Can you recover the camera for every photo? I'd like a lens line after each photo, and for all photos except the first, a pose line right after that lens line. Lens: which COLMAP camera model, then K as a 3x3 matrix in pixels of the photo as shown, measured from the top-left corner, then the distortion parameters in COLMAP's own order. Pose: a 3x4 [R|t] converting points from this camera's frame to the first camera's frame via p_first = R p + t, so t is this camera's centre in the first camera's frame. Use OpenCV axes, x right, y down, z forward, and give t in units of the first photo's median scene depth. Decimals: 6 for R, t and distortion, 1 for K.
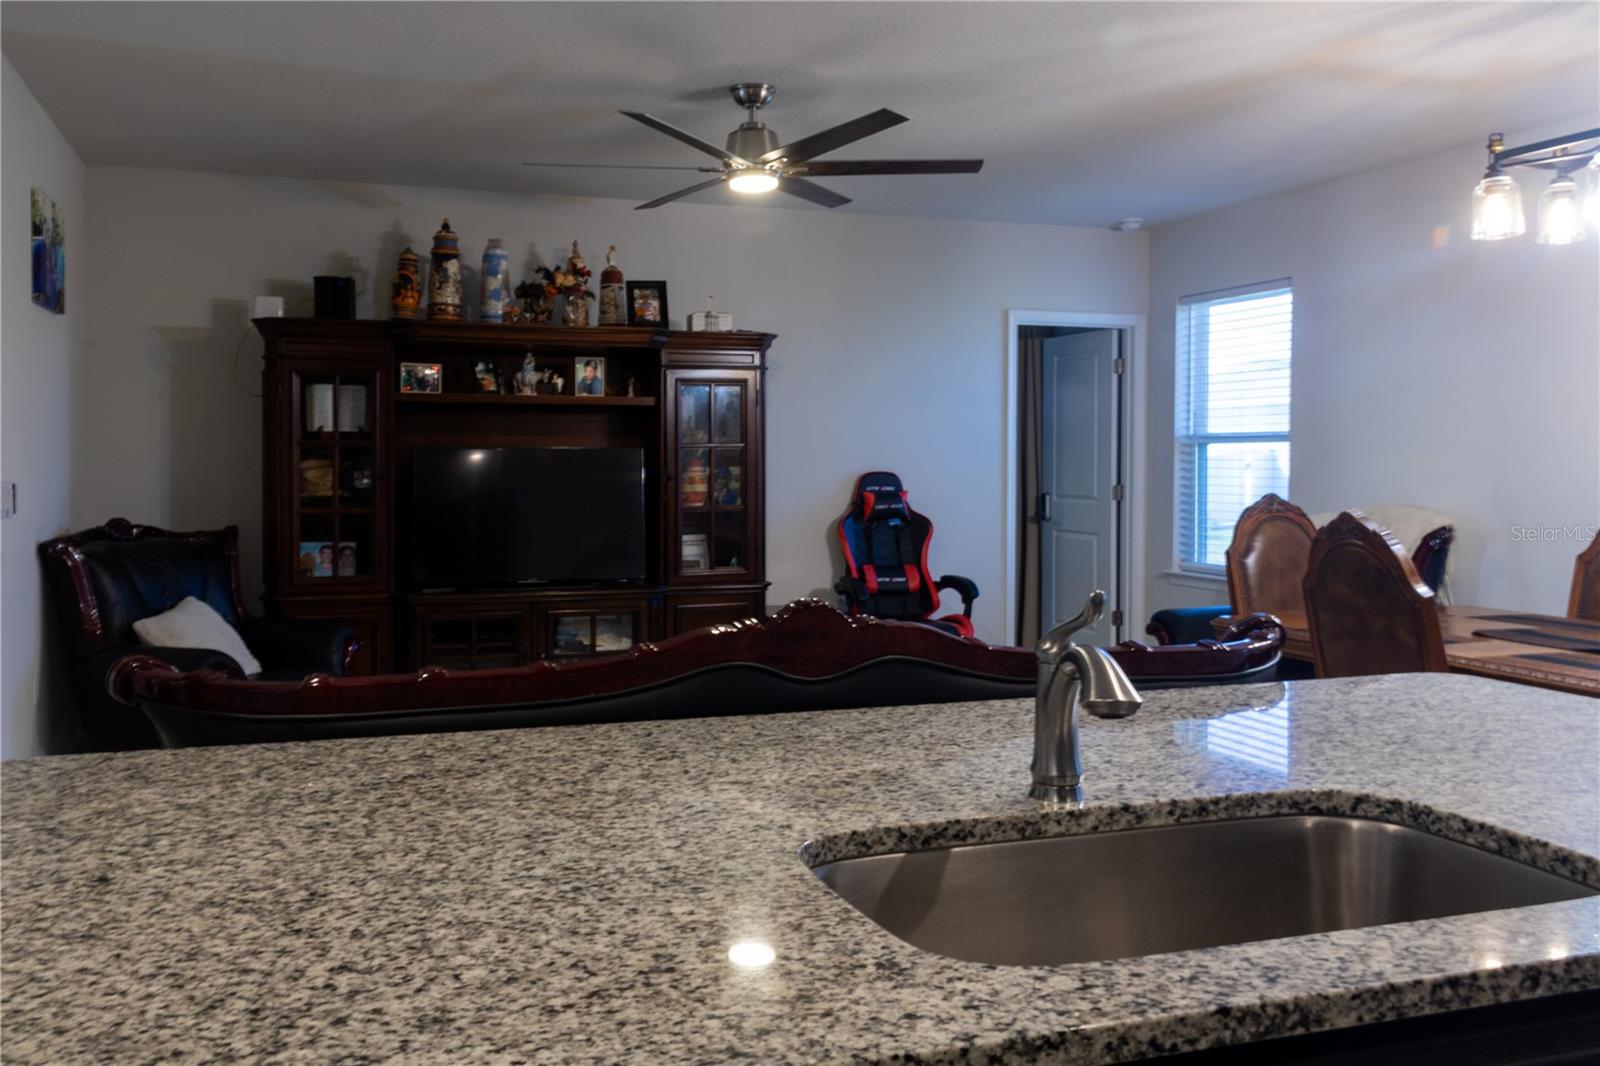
lens RADIAL K [[1342.2, 0, 790.2], [0, 1342.2, 504.6], [0, 0, 1]] dist [0.003331, -0.004331]
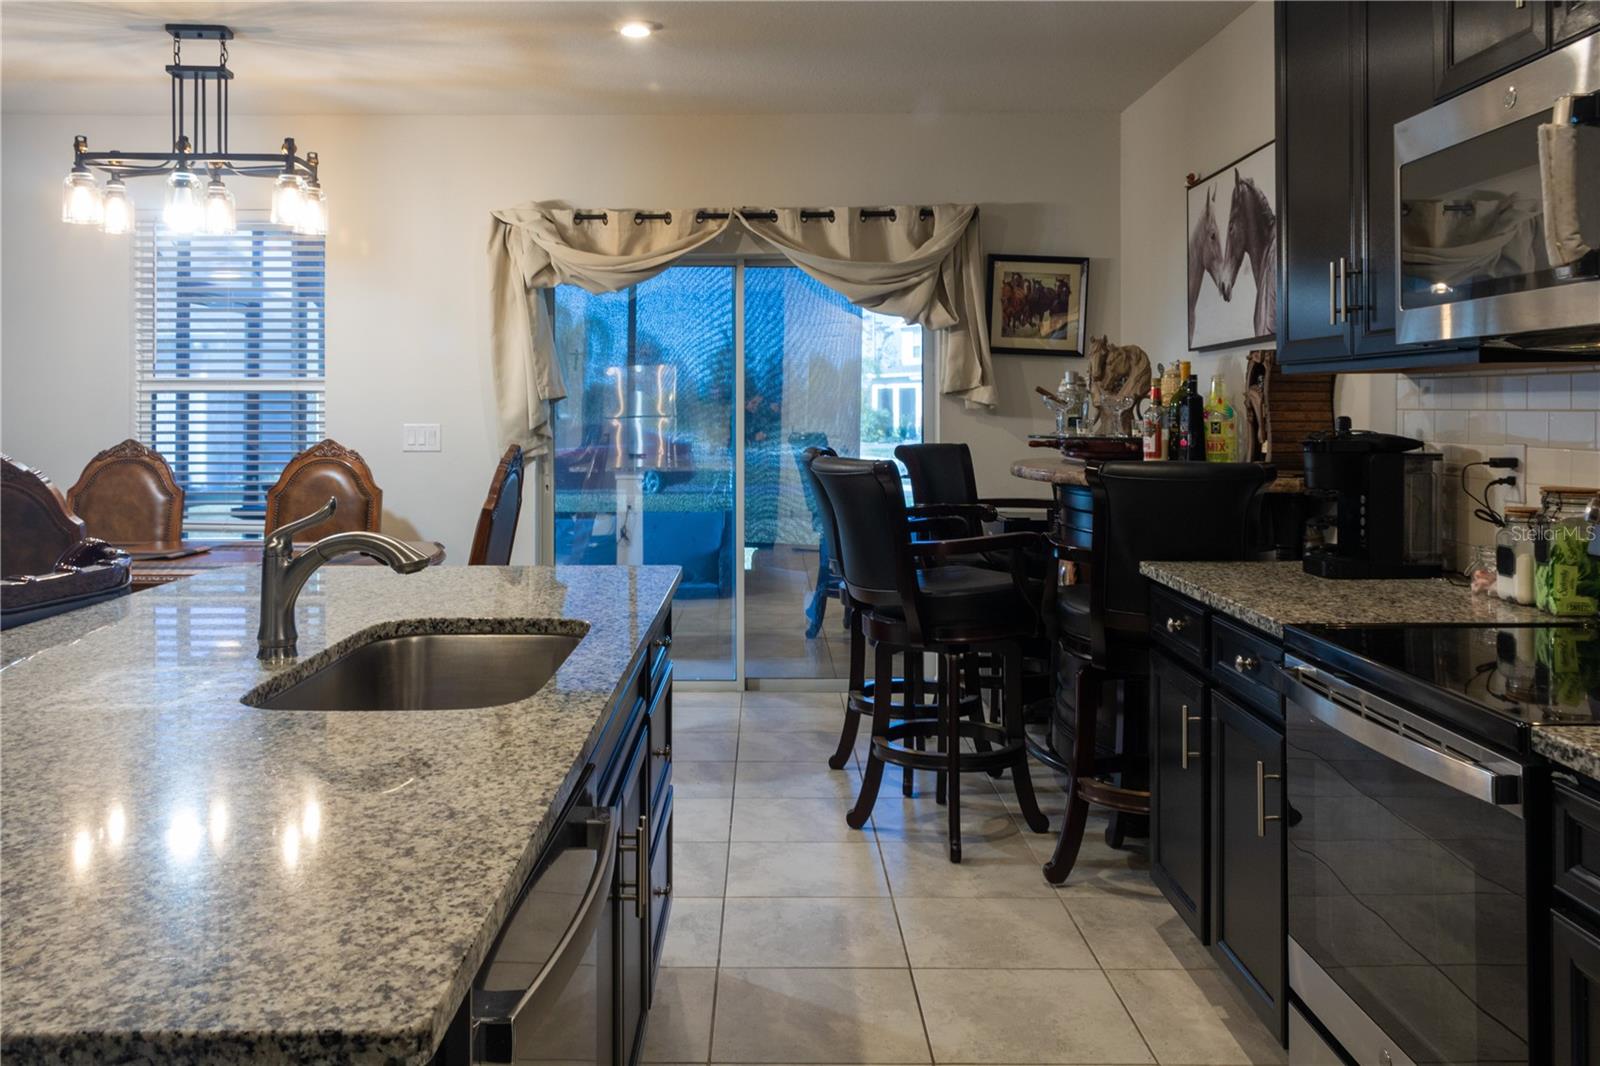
lens RADIAL K [[1342.2, 0, 790.2], [0, 1342.2, 504.6], [0, 0, 1]] dist [0.003331, -0.004331]
pose [[0.277610, -0.070651, 0.958092, -0.956094], [0.035234, 0.997370, 0.063338, -0.003410], [-0.960047, 0.016174, 0.279370, 0.125962]]
